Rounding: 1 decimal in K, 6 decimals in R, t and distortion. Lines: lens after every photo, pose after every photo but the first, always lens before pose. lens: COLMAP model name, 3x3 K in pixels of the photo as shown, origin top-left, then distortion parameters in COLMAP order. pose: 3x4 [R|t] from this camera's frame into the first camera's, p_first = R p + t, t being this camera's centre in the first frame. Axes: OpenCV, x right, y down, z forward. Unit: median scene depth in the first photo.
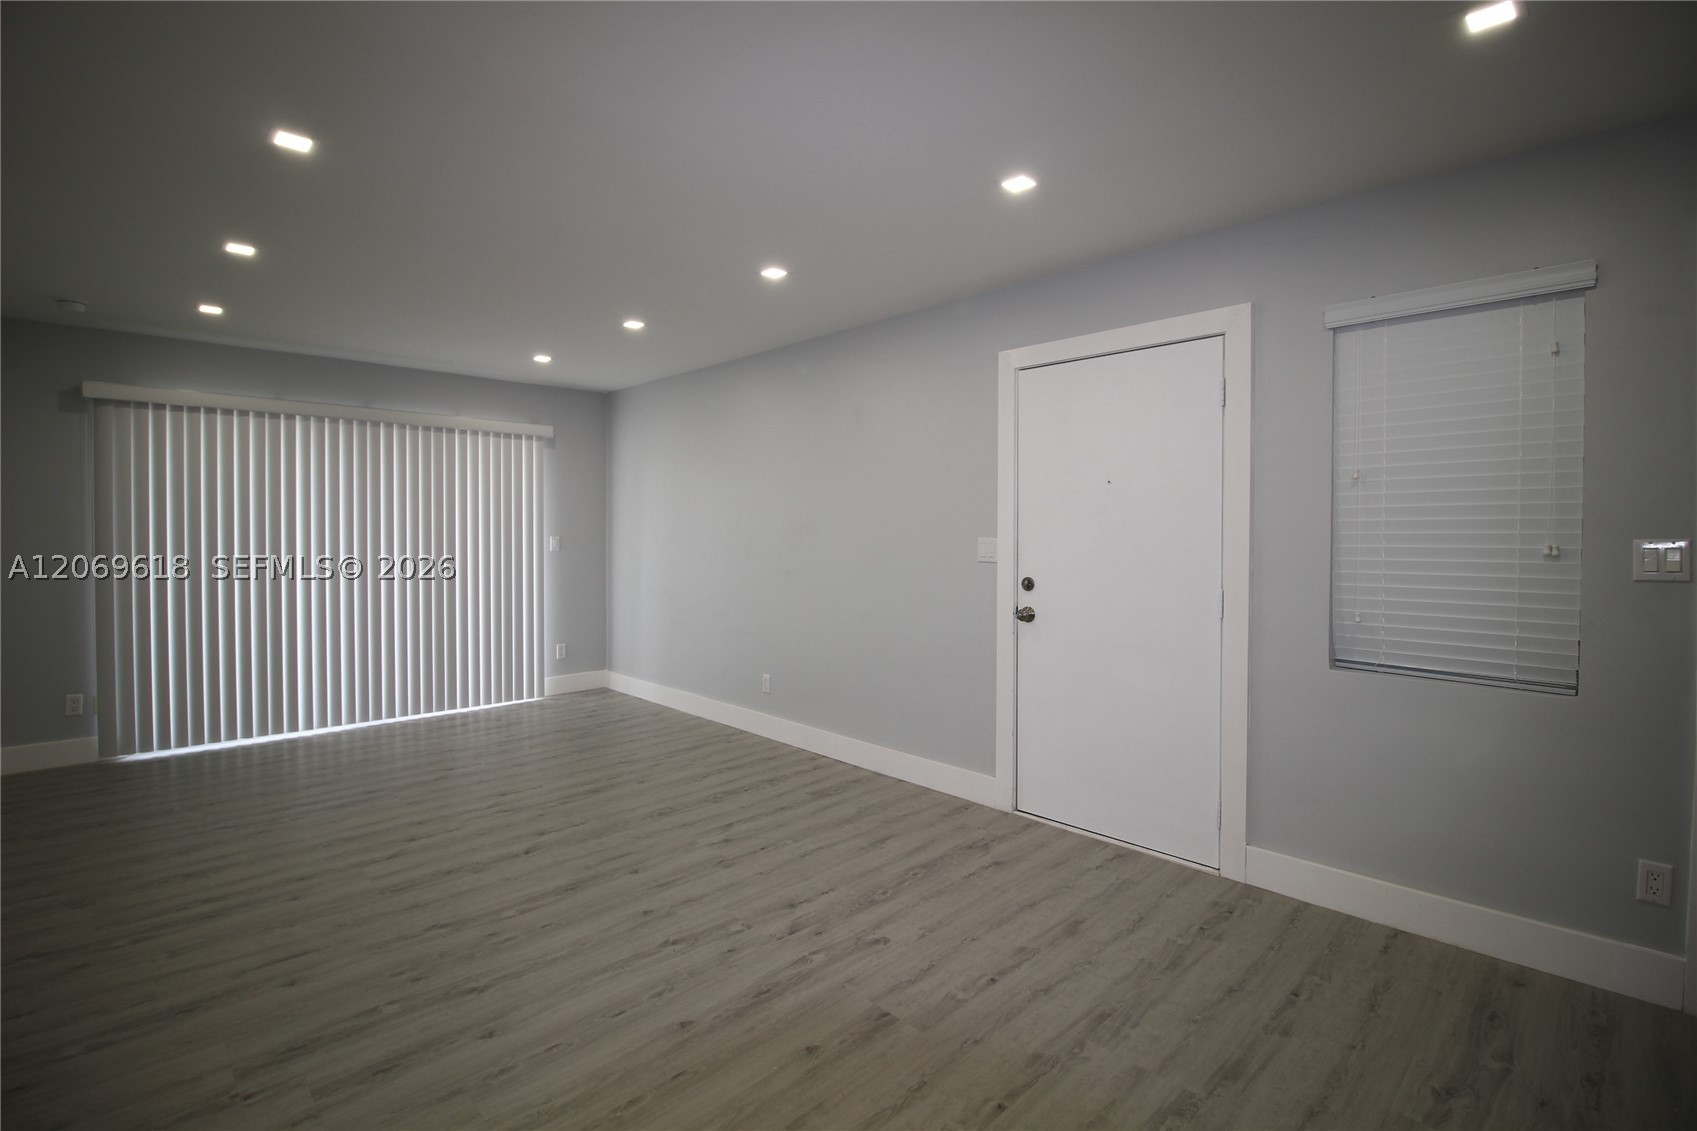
lens RADIAL K [[798.4, 0, 841.0], [0, 798.4, 550.5], [0, 0, 1]] dist [-0.015269, -0.005920]
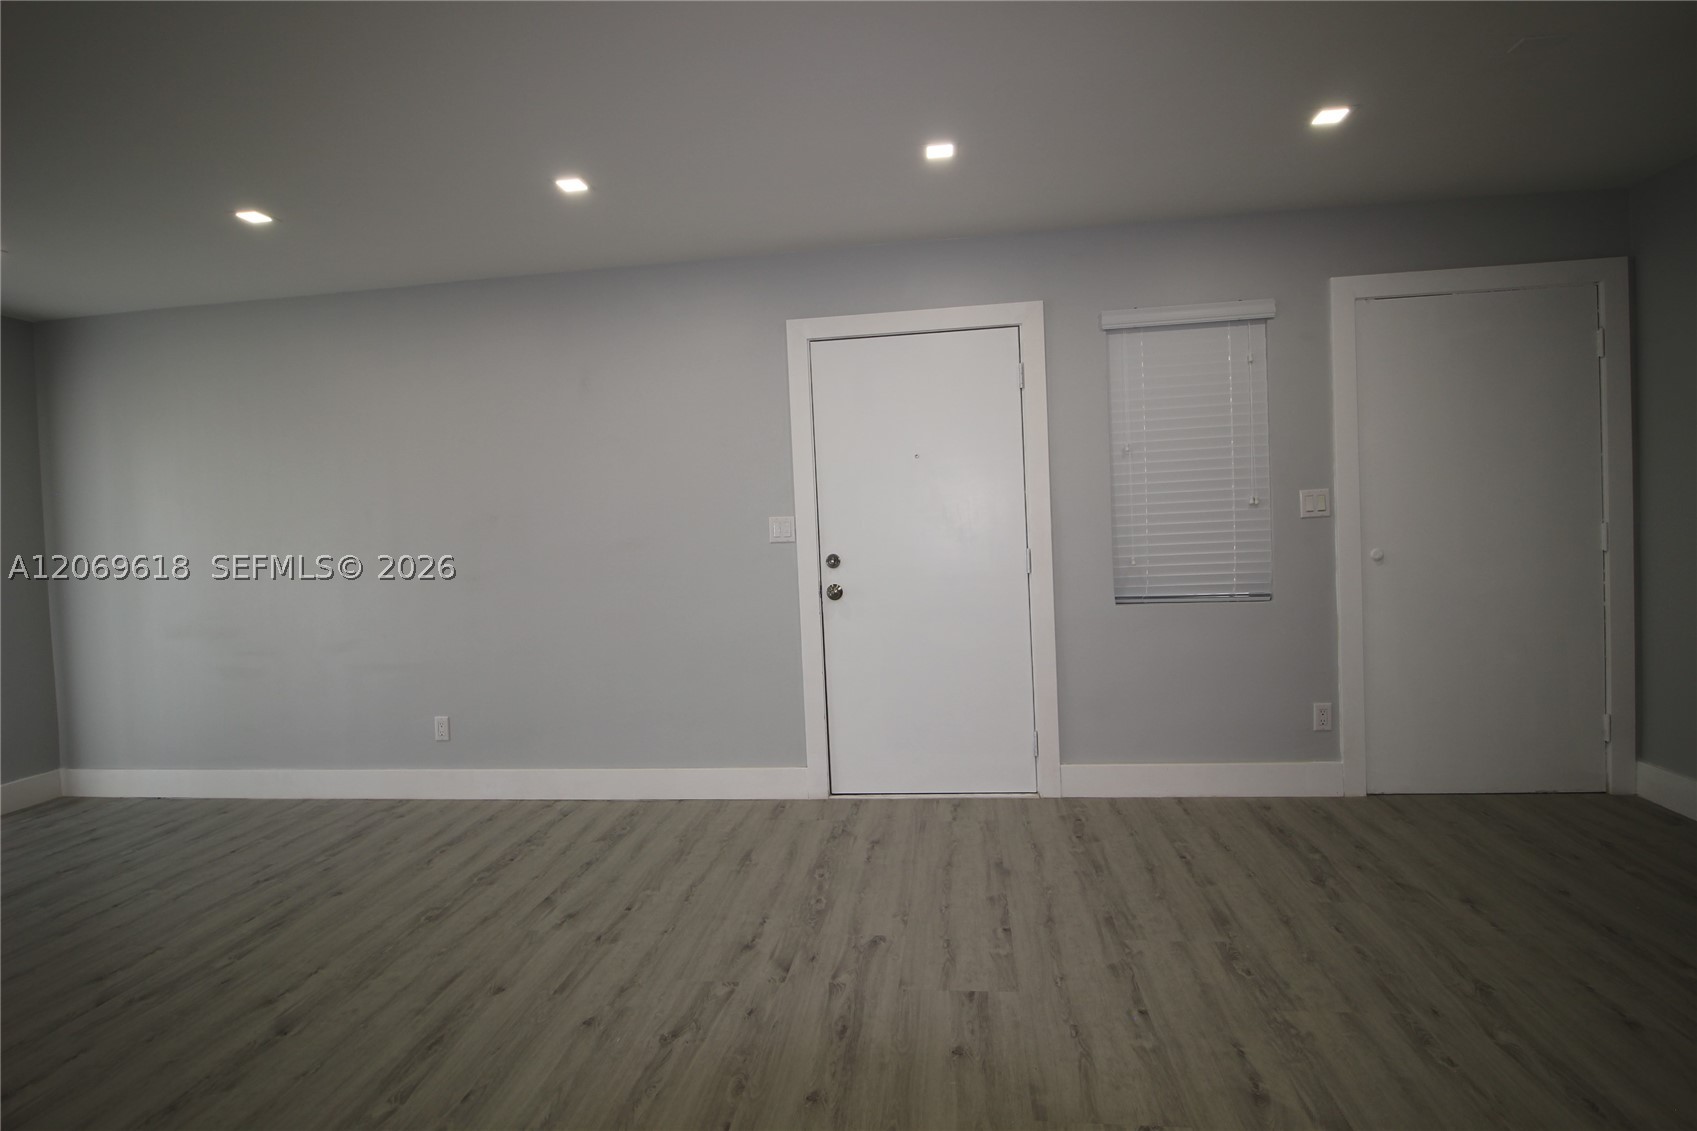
lens RADIAL K [[854.8, 0, 851.1], [0, 854.8, 556.4], [0, 0, 1]] dist [-0.006364, -0.004966]
pose [[0.767005, -0.054623, 0.639311, -0.530826], [0.060001, 0.998110, 0.013293, 0.029980], [-0.638829, 0.028164, 0.768833, 0.226471]]
